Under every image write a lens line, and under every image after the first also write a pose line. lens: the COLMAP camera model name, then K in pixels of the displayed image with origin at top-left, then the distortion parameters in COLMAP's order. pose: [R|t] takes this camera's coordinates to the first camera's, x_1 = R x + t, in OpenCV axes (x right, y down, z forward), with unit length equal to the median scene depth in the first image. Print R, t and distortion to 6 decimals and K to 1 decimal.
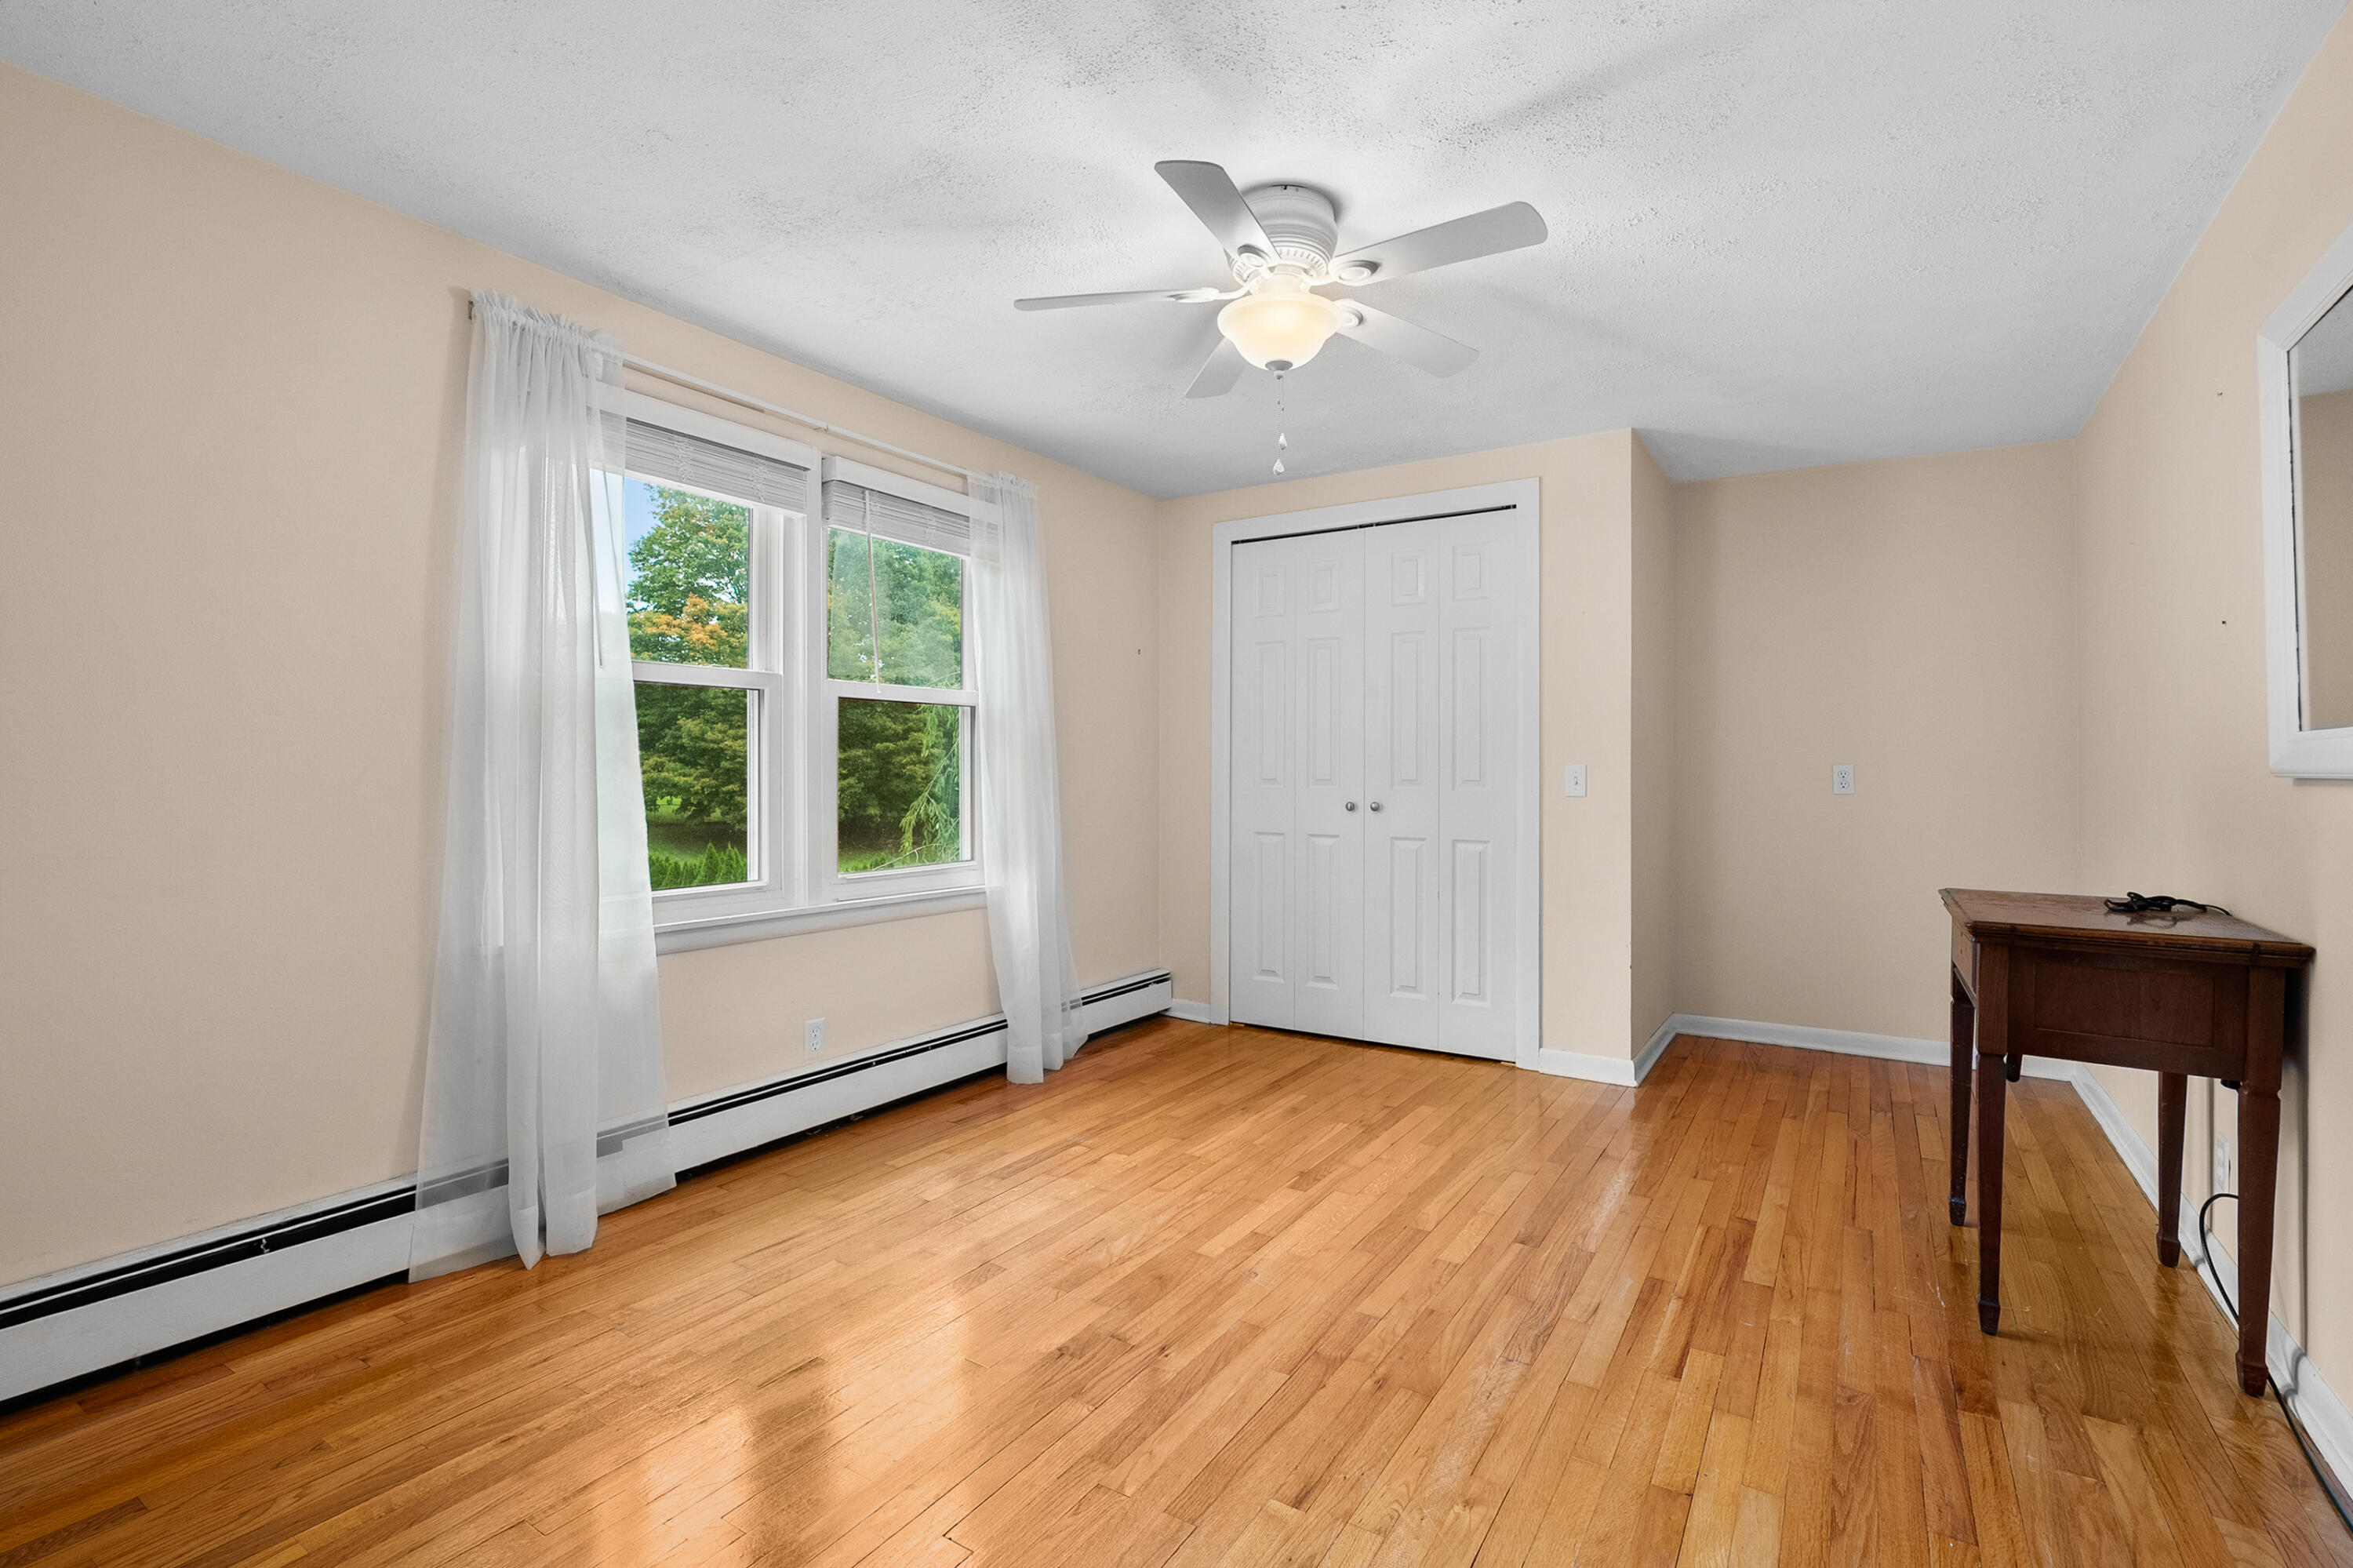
lens RADIAL K [[1088.9, 0, 1177.0], [0, 1088.9, 780.5], [0, 0, 1]] dist [-0.007595, 0.002732]
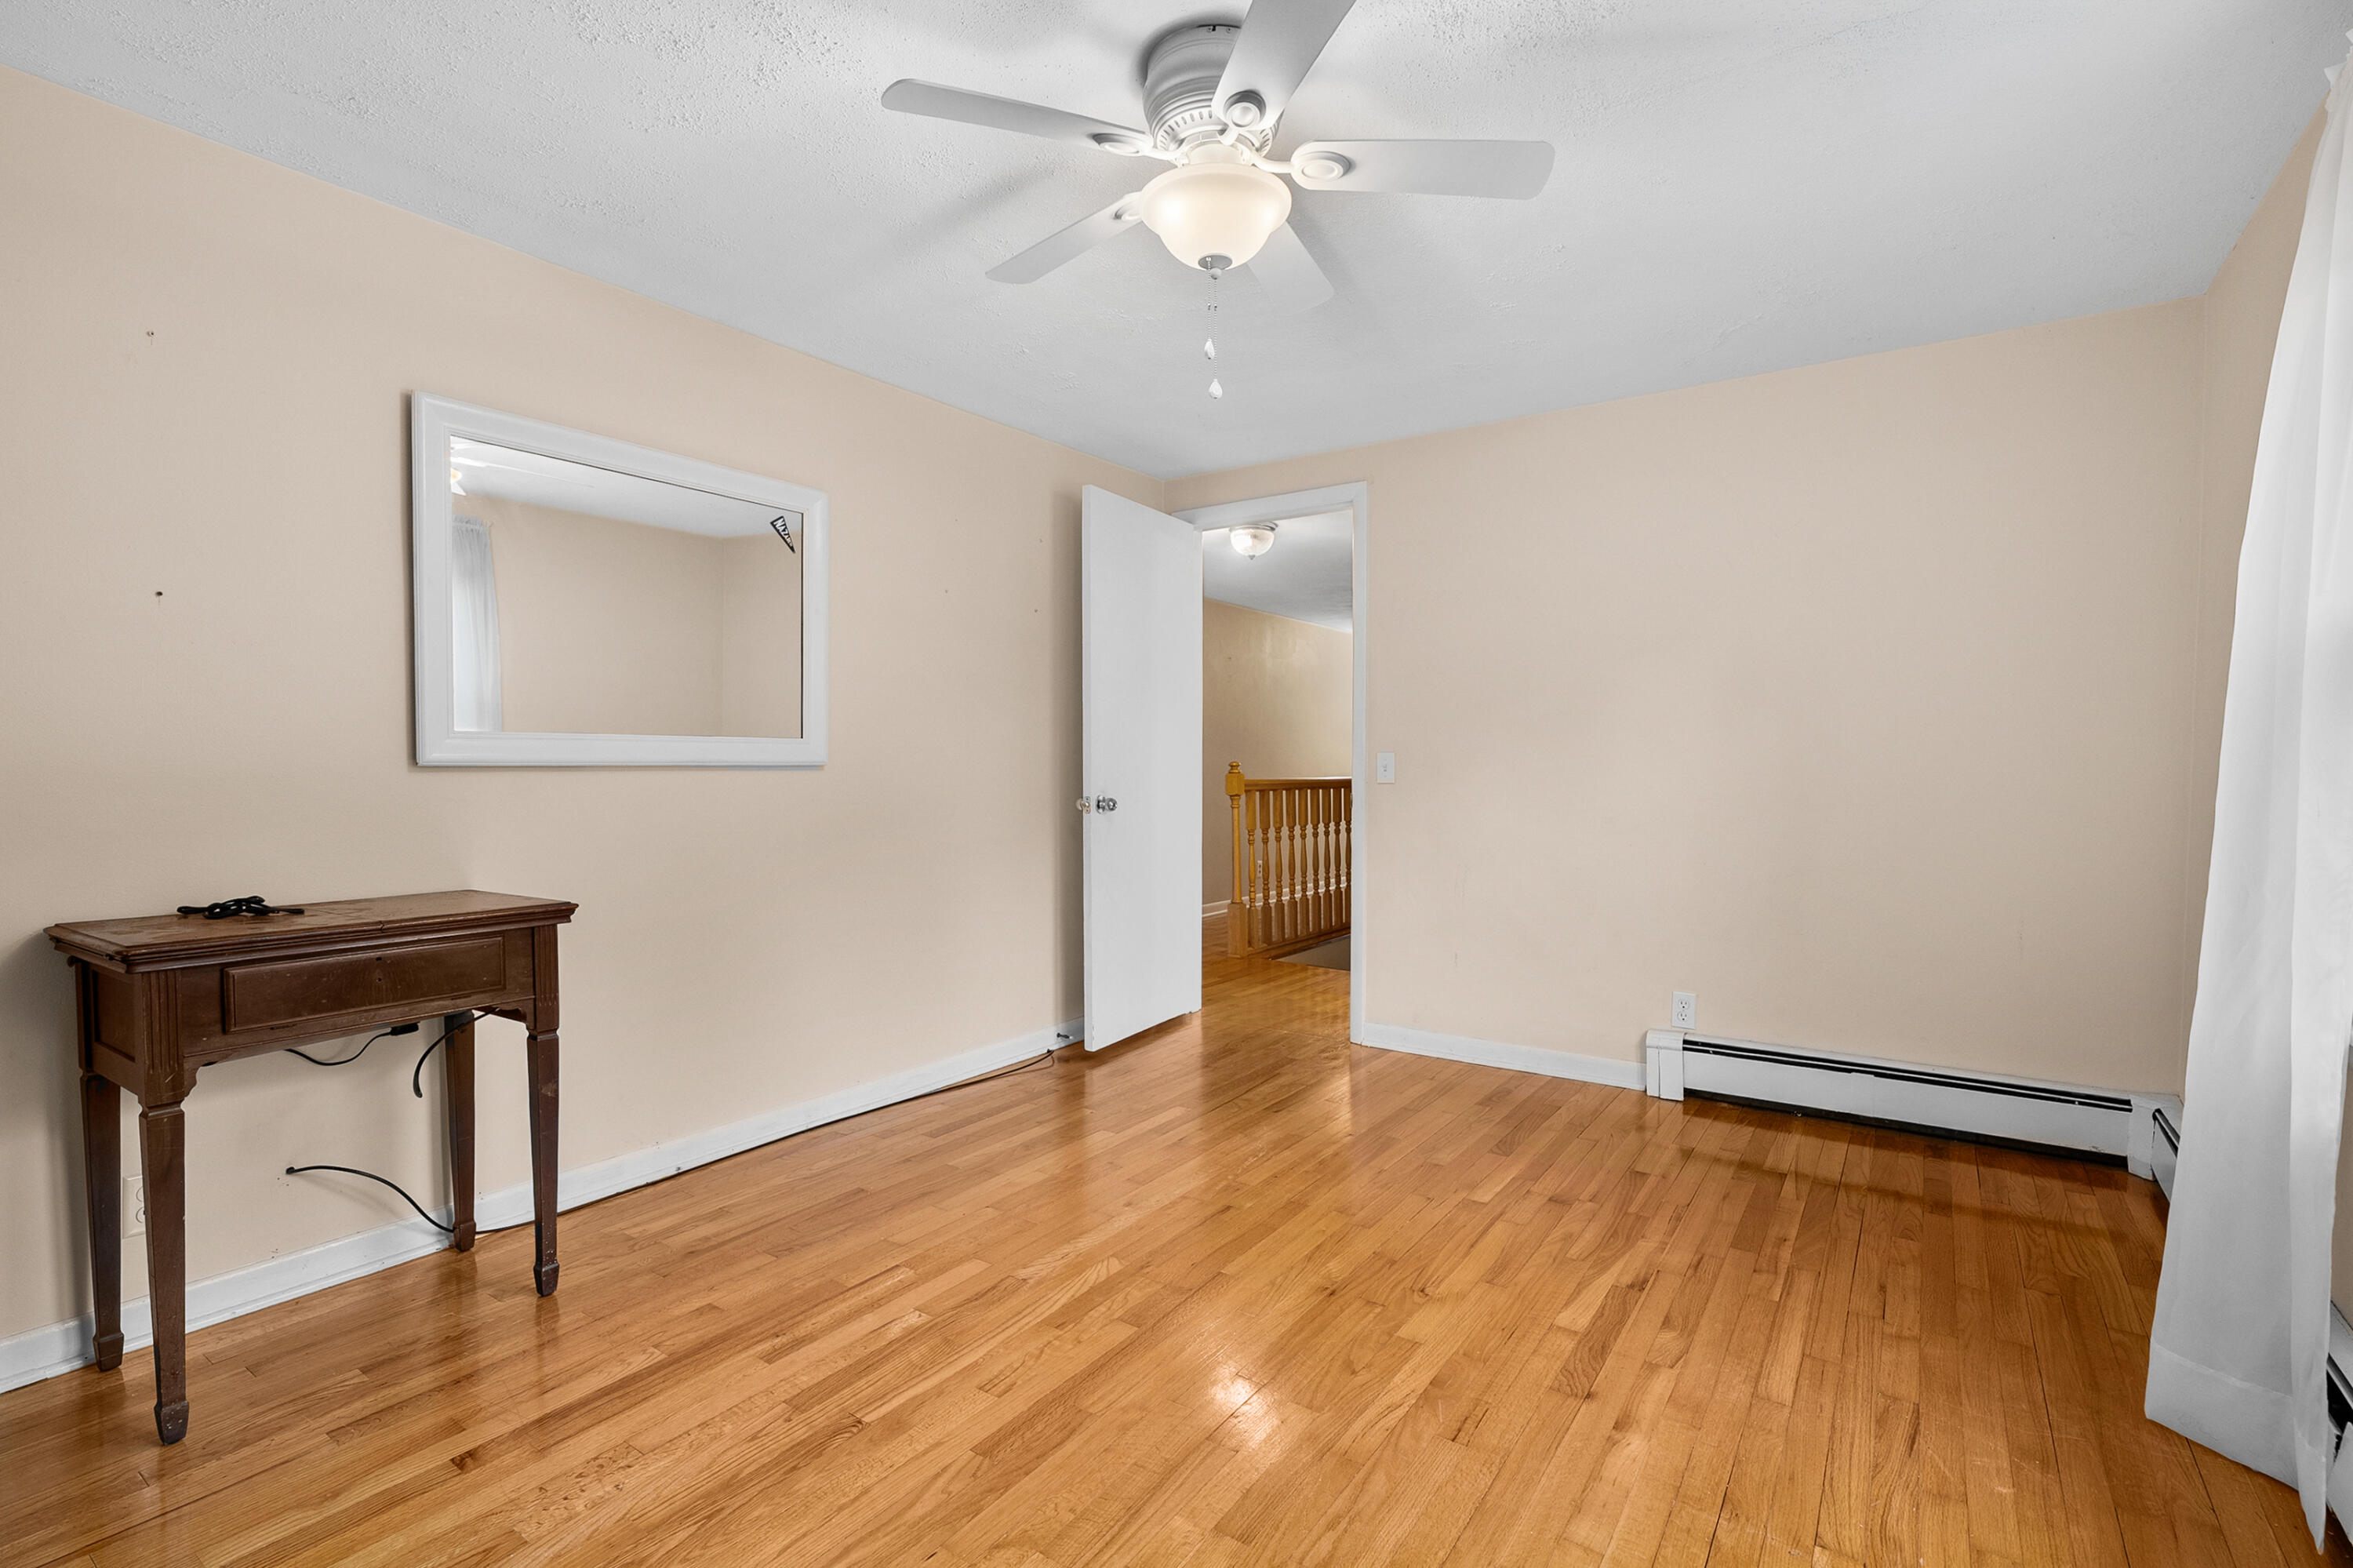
lens RADIAL K [[1088.9, 0, 1170.4], [0, 1088.9, 782.6], [0, 0, 1]] dist [-0.007595, 0.002732]
pose [[-0.998914, -0.004339, 0.046392, 0.085010], [-0.003096, 0.999635, 0.026829, -0.014421], [-0.046491, 0.026656, -0.998563, 1.757169]]
